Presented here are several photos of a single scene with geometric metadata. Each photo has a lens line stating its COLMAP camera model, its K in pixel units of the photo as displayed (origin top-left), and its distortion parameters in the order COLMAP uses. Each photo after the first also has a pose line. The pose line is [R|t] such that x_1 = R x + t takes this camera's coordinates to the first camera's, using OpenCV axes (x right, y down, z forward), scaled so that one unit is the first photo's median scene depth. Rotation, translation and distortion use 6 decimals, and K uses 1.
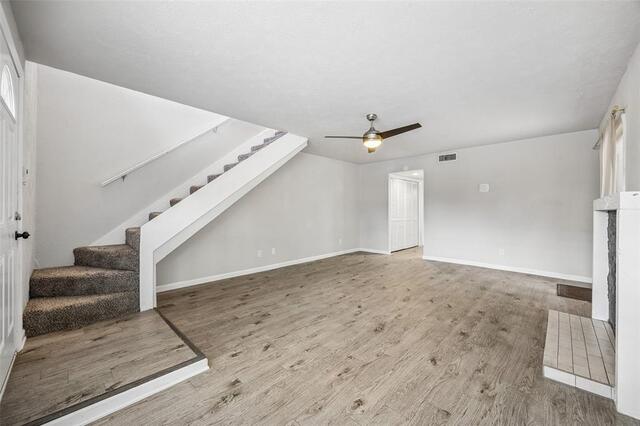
lens RADIAL K [[245.7, 0, 315.0], [0, 245.7, 212.0], [0, 0, 1]] dist [-0.002305, -0.000252]
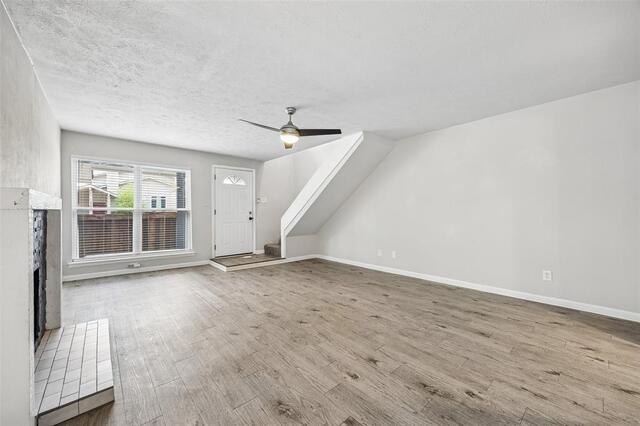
lens RADIAL K [[245.7, 0, 320.9], [0, 245.7, 210.6], [0, 0, 1]] dist [-0.002305, -0.000252]
pose [[-0.053593, -0.005367, -0.998548, 1.176551], [-0.001153, 0.999985, -0.005313, 0.000039], [0.998562, 0.000866, -0.053598, 1.185719]]
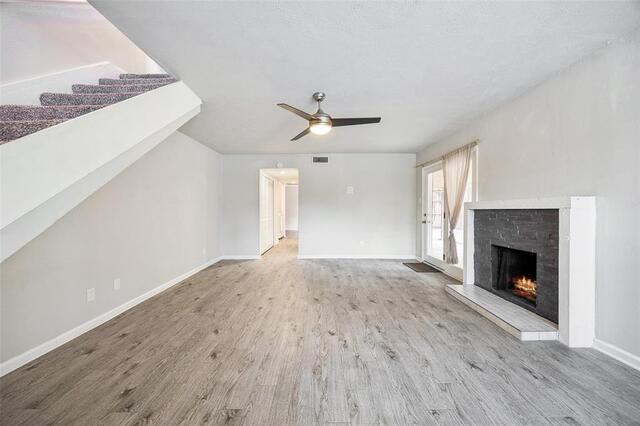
lens RADIAL K [[245.7, 0, 315.8], [0, 245.7, 210.6], [0, 0, 1]] dist [-0.002305, -0.000252]
pose [[0.715059, -0.007894, 0.699019, -0.360230], [0.010563, 0.999944, 0.000487, -0.005493], [-0.698984, 0.007036, 0.715103, 0.427486]]
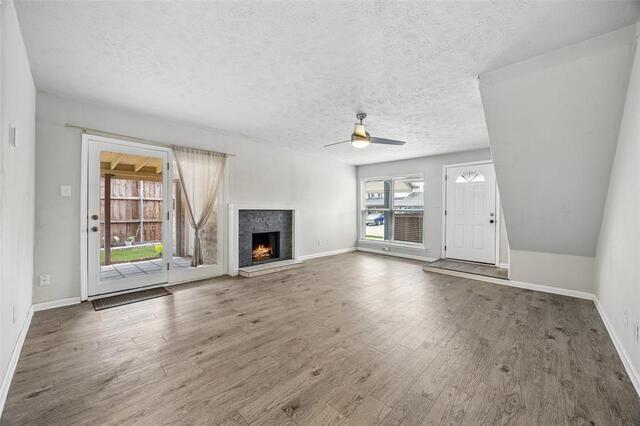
lens RADIAL K [[245.7, 0, 319.7], [0, 245.7, 214.3], [0, 0, 1]] dist [-0.002305, -0.000252]
pose [[-0.999609, -0.012587, -0.024970, 0.430669], [-0.013010, 0.999773, 0.016849, -0.004503], [0.024752, 0.017168, -0.999546, 2.030414]]
